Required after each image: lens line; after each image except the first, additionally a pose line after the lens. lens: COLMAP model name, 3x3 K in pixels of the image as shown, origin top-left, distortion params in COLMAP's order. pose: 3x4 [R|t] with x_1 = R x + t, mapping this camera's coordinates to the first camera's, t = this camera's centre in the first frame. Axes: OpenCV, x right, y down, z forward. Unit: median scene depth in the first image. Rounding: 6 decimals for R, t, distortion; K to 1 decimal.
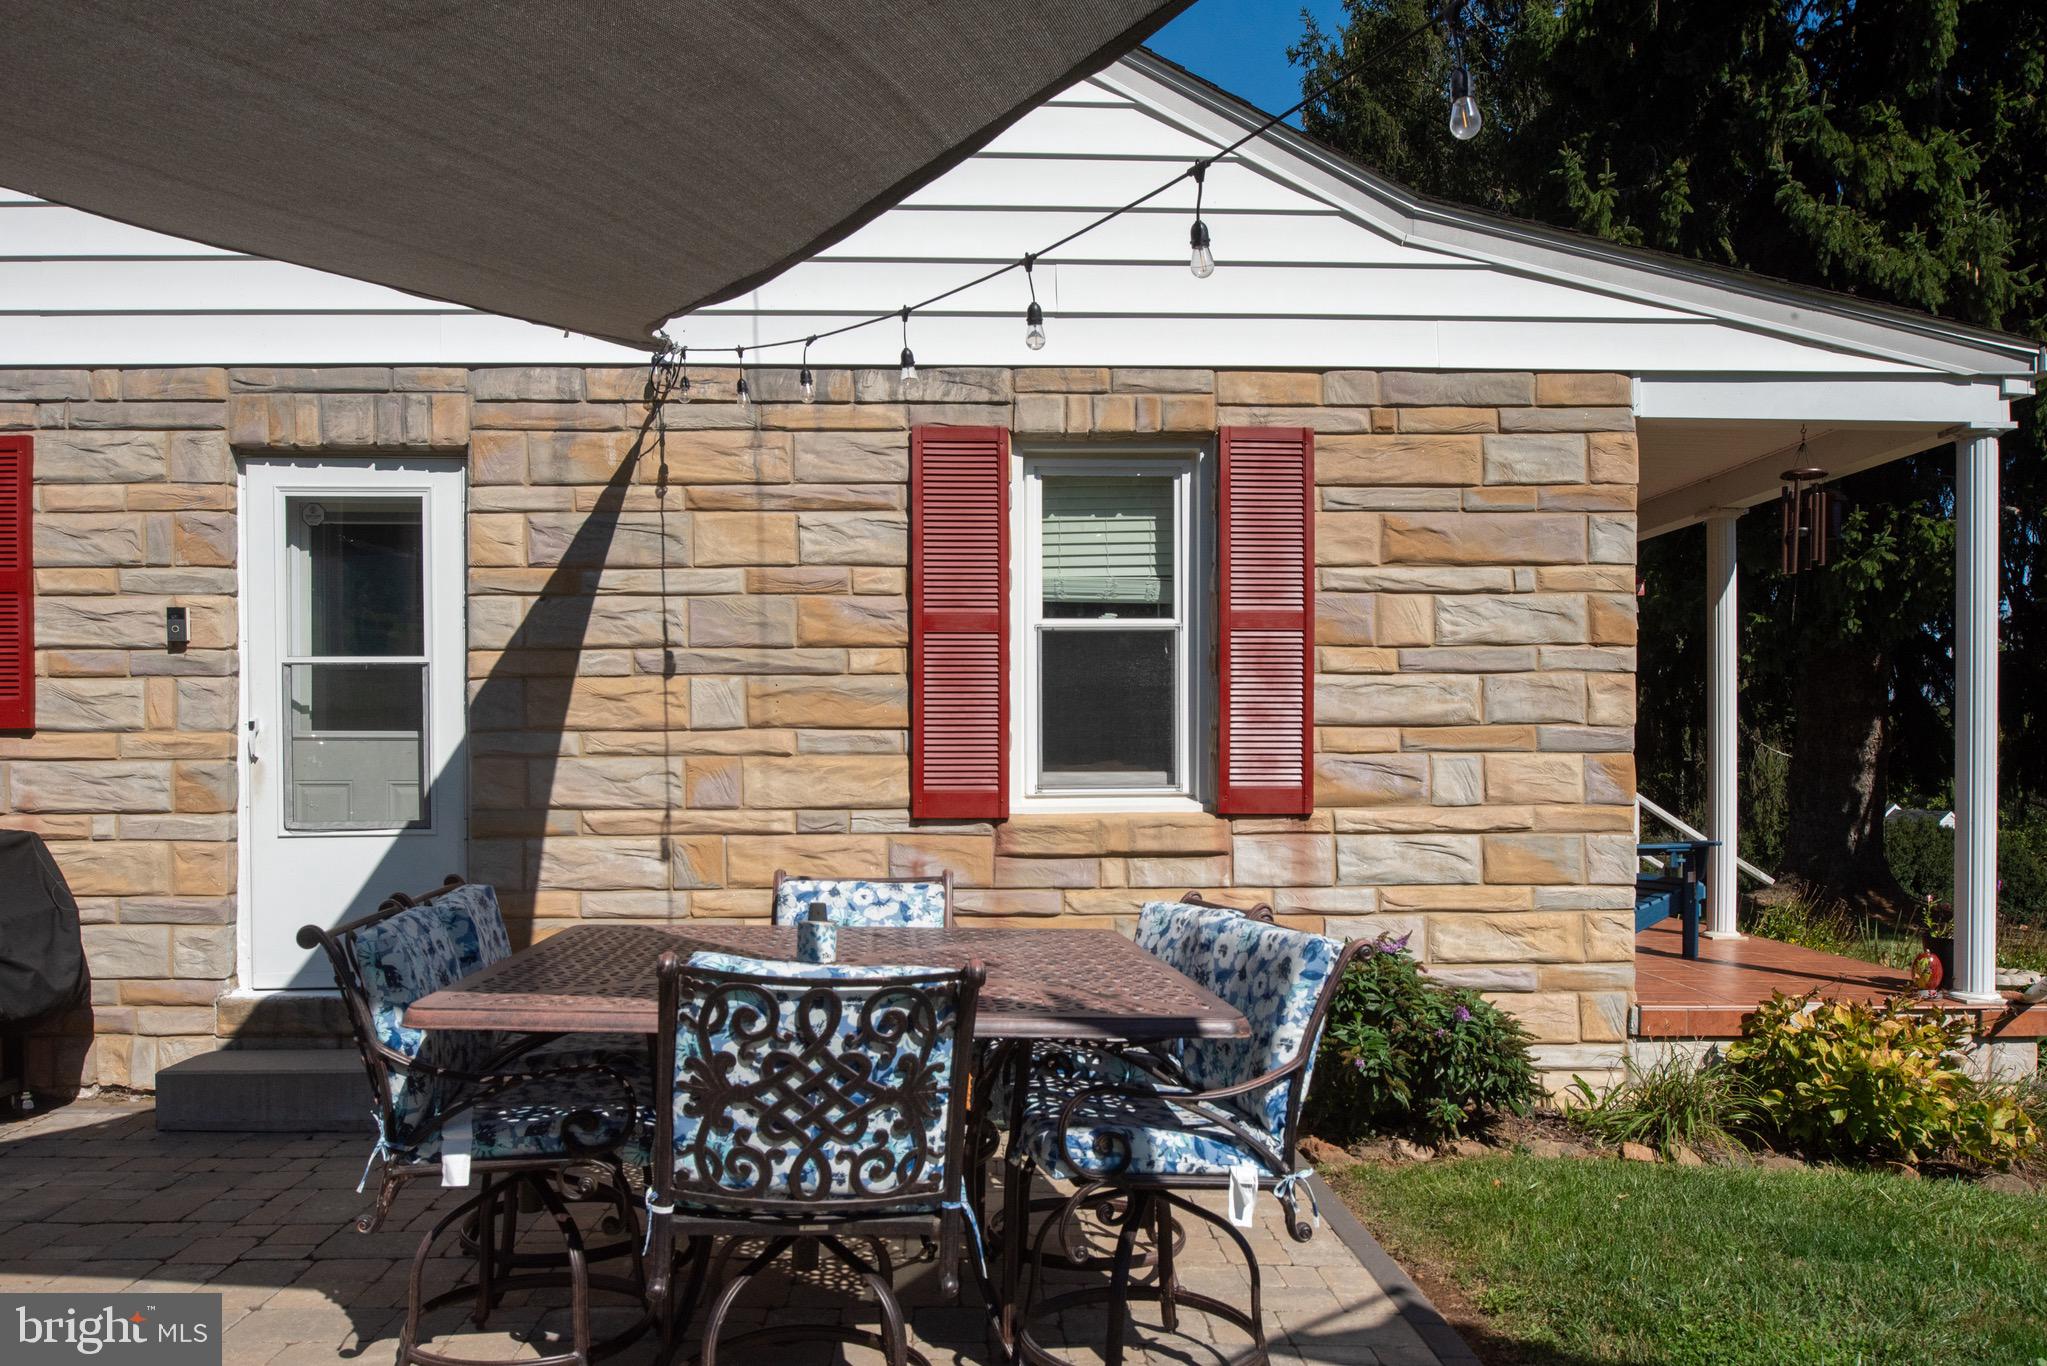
lens RADIAL K [[1447.9, 0, 1025.9], [0, 1447.9, 774.2], [0, 0, 1]] dist [0.000077, -0.014368]
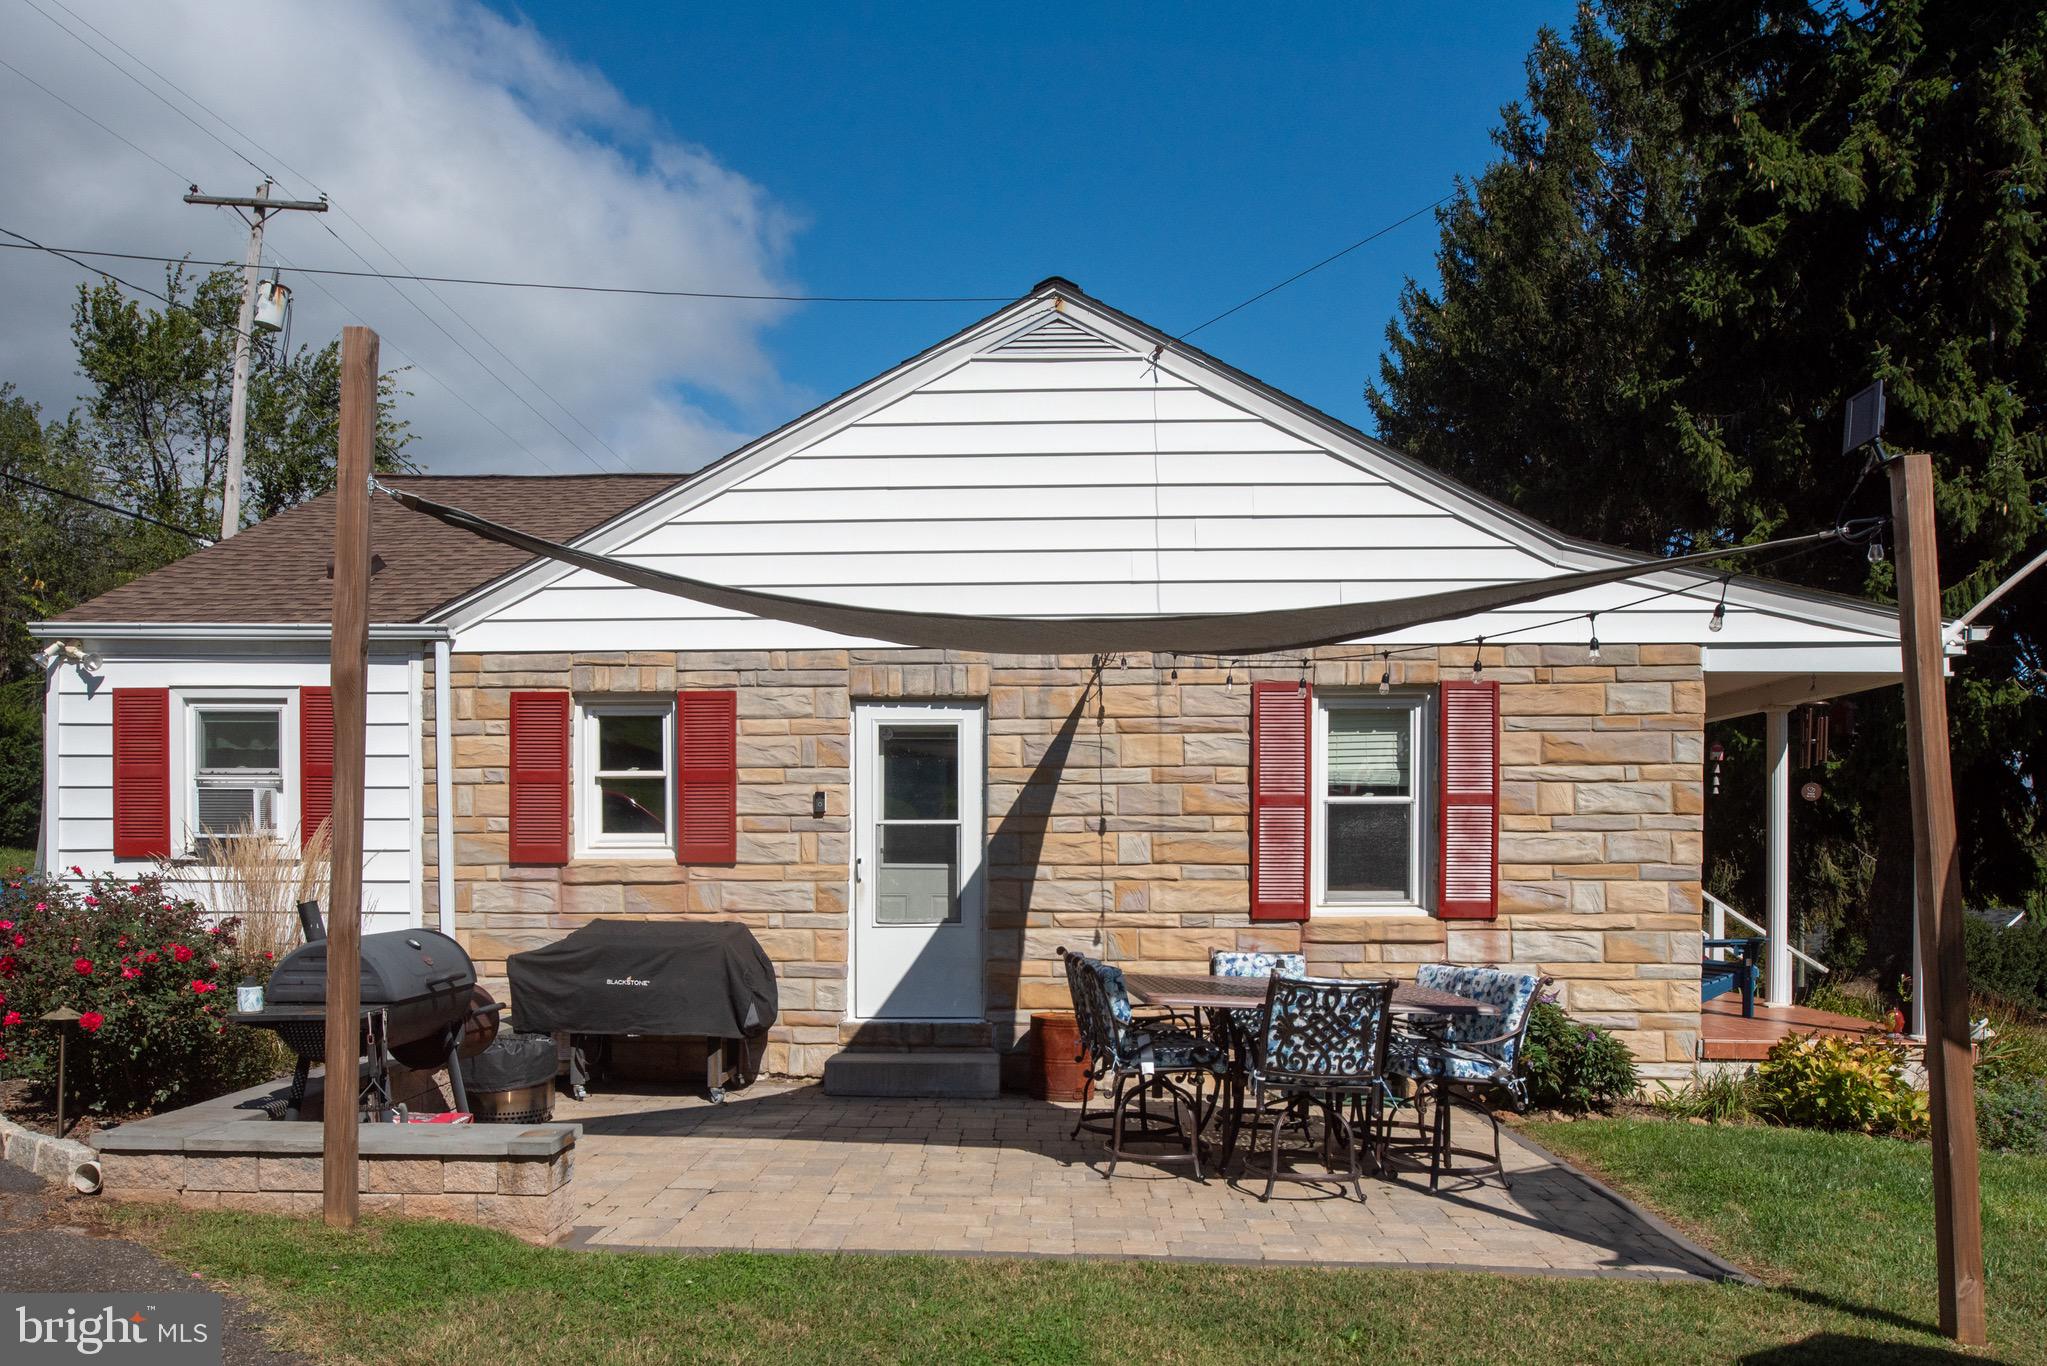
lens RADIAL K [[1447.9, 0, 1043.0], [0, 1447.9, 872.0], [0, 0, 1]] dist [0.000077, -0.014368]
pose [[0.997838, 0.005516, -0.065484, -0.207444], [-0.005530, 0.999985, -0.000042, -0.021565], [0.065482, 0.000404, 0.997854, -0.664128]]
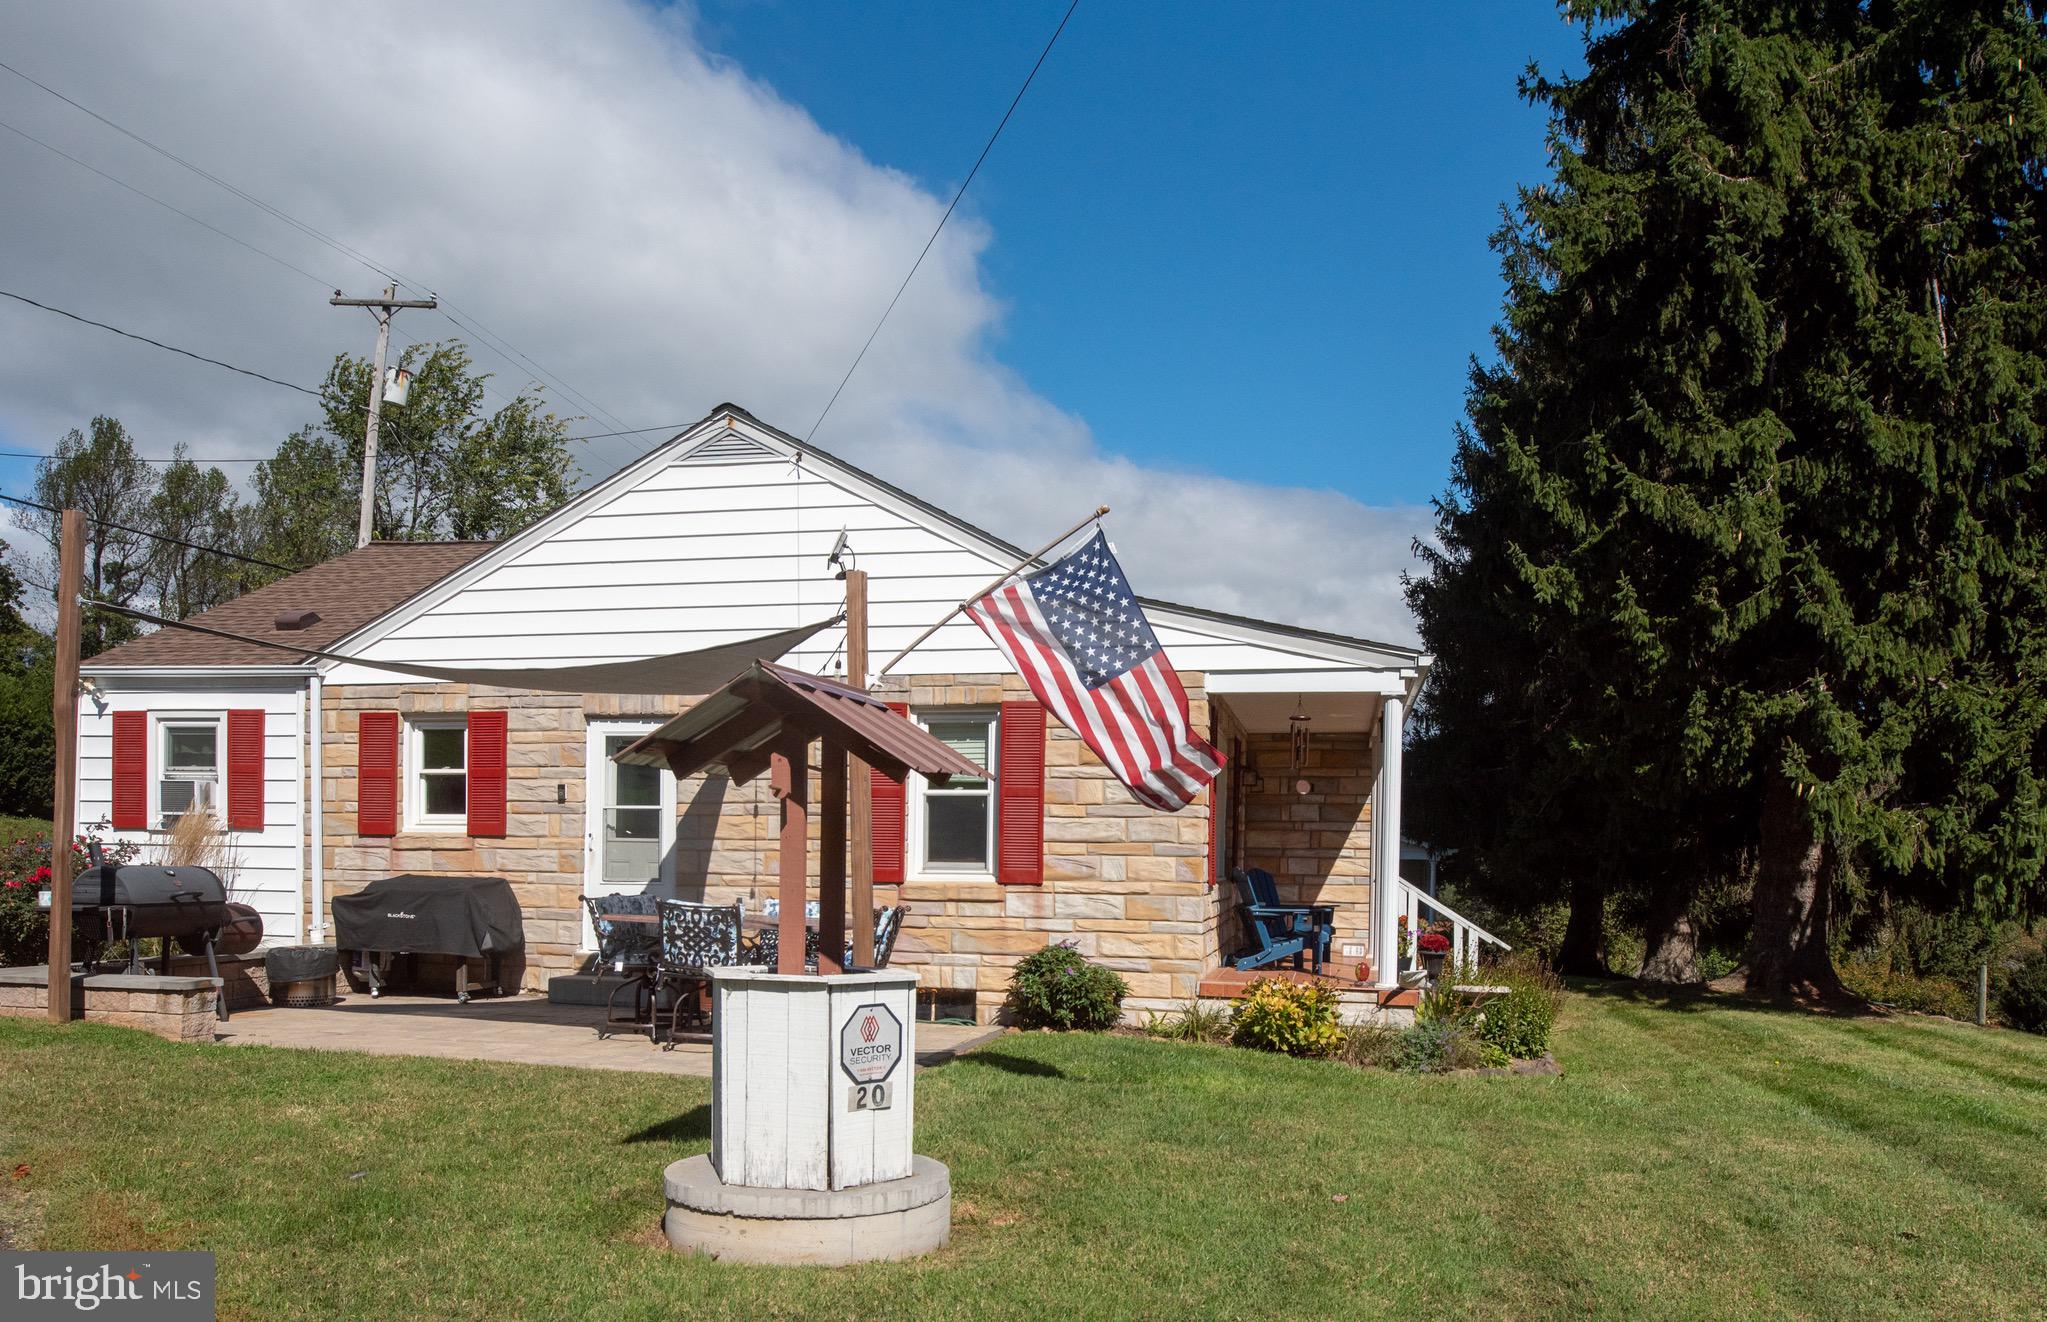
lens RADIAL K [[1474.4, 0, 1039.2], [0, 1474.4, 885.1], [0, 0, 1]] dist [0.002822, -0.002021]
pose [[0.971040, 0.021116, -0.237983, 0.714315], [-0.020939, 0.999775, 0.003273, 0.023083], [0.237999, 0.001804, 0.971264, -1.102670]]
